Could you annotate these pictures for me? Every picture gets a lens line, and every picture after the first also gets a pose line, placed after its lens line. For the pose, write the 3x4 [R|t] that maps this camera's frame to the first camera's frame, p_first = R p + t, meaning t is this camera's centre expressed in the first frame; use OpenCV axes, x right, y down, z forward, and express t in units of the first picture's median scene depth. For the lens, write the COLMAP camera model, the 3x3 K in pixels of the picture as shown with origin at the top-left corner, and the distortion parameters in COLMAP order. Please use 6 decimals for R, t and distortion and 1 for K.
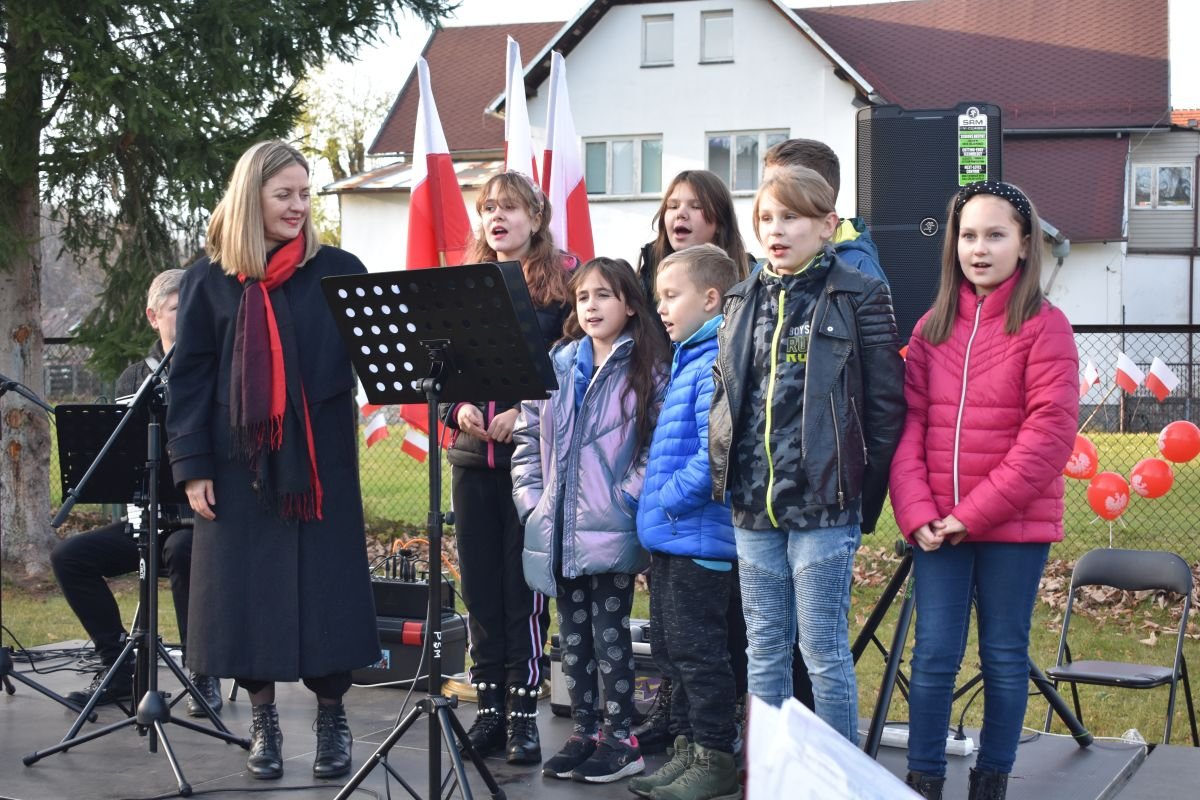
lens RADIAL K [[1659.5, 0, 598.4], [0, 1659.5, 400.3], [0, 0, 1]] dist [0.016398, -0.020920]
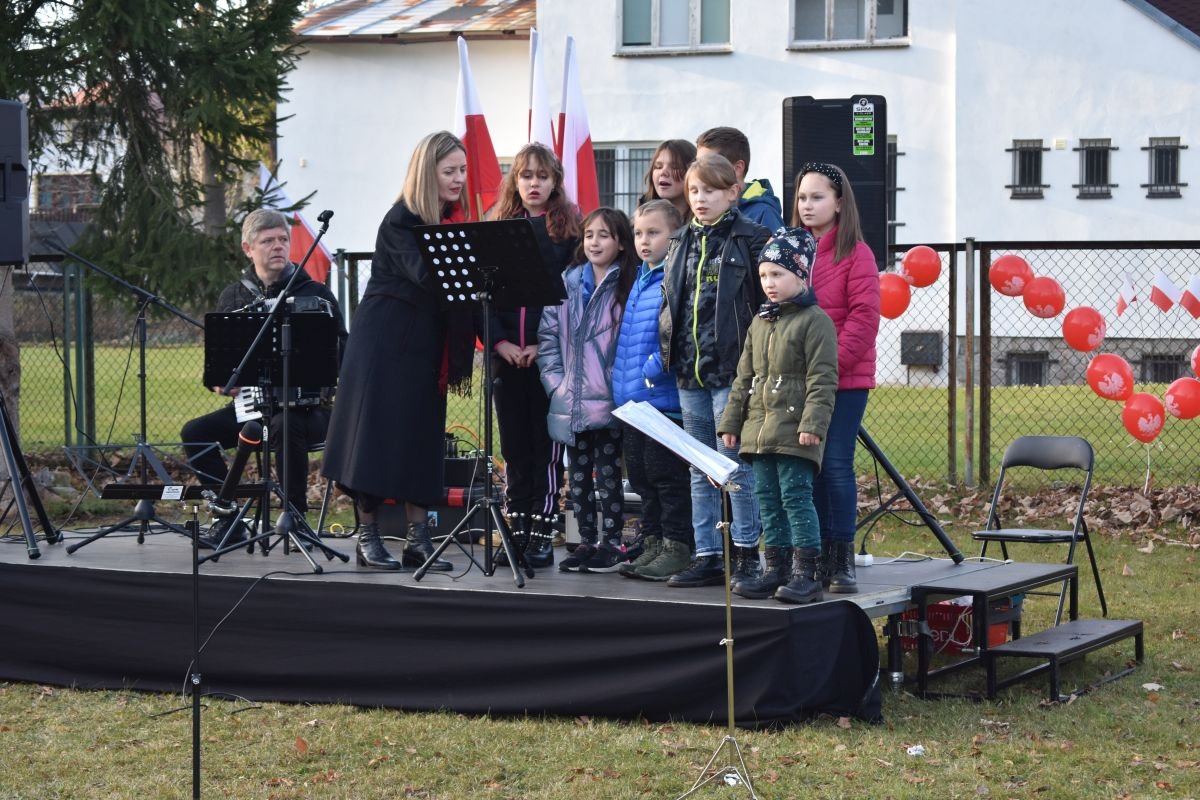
lens RADIAL K [[2163.8, 0, 580.7], [0, 2163.8, 400.7], [0, 0, 1]] dist [0.091514, -0.179233]
pose [[0.999668, -0.001805, -0.025703, 0.031404], [0.002618, 0.999497, 0.031616, 0.019636], [0.025633, -0.031673, 0.999170, -0.803500]]
